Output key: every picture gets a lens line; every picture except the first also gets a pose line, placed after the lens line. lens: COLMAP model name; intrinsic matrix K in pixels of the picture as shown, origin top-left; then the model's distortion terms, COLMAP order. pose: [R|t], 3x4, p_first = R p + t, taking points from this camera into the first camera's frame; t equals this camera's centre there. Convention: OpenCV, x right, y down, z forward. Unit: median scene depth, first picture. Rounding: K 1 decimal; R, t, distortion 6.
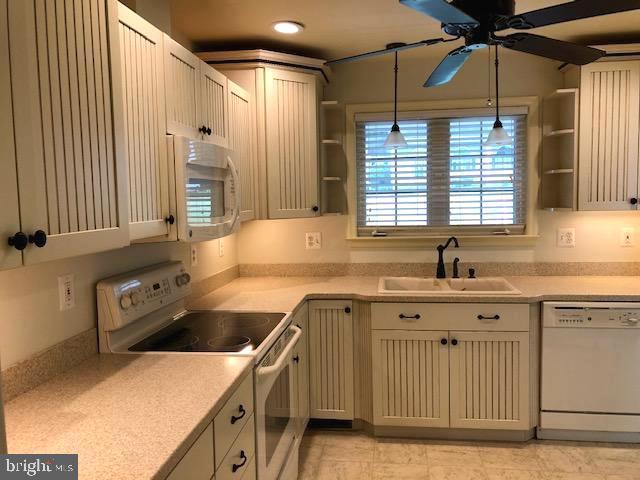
lens RADIAL K [[526.2, 0, 320.2], [0, 526.2, 237.3], [0, 0, 1]] dist [0.033809, -0.017155]
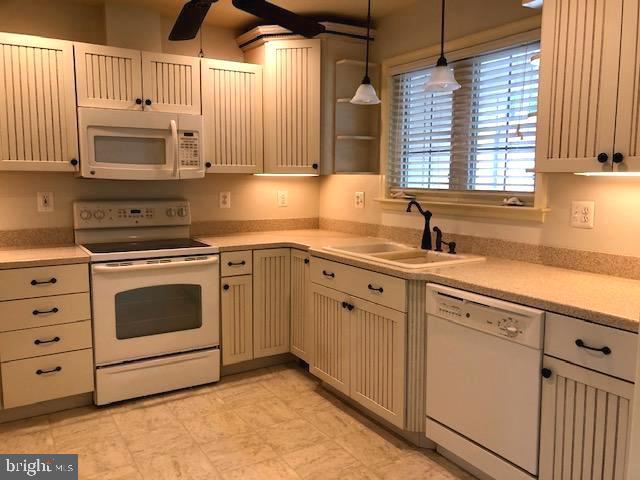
lens RADIAL K [[526.2, 0, 318.2], [0, 526.2, 238.4], [0, 0, 1]] dist [0.033809, -0.017155]
pose [[0.630242, 0.116430, -0.767619, 0.857719], [-0.079539, 0.993172, 0.085337, 0.000132], [0.772314, 0.007272, 0.635199, 0.335823]]
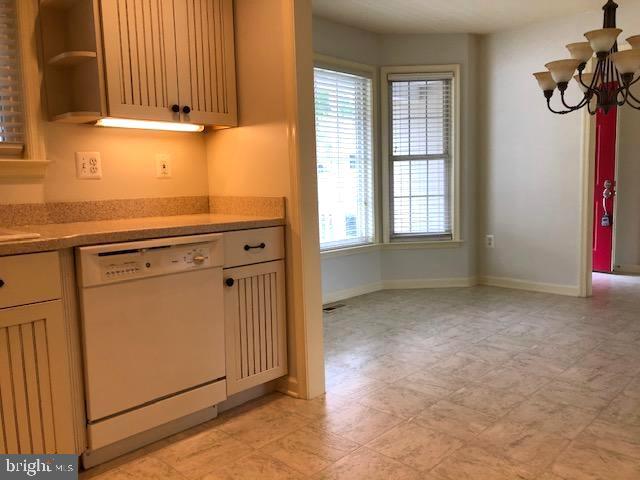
lens RADIAL K [[526.2, 0, 324.3], [0, 526.2, 239.9], [0, 0, 1]] dist [0.033809, -0.017155]
pose [[0.592431, -0.079326, 0.801707, 0.092676], [0.077057, 0.996157, 0.041624, 0.102197], [-0.801928, 0.037117, 0.596267, 0.380075]]
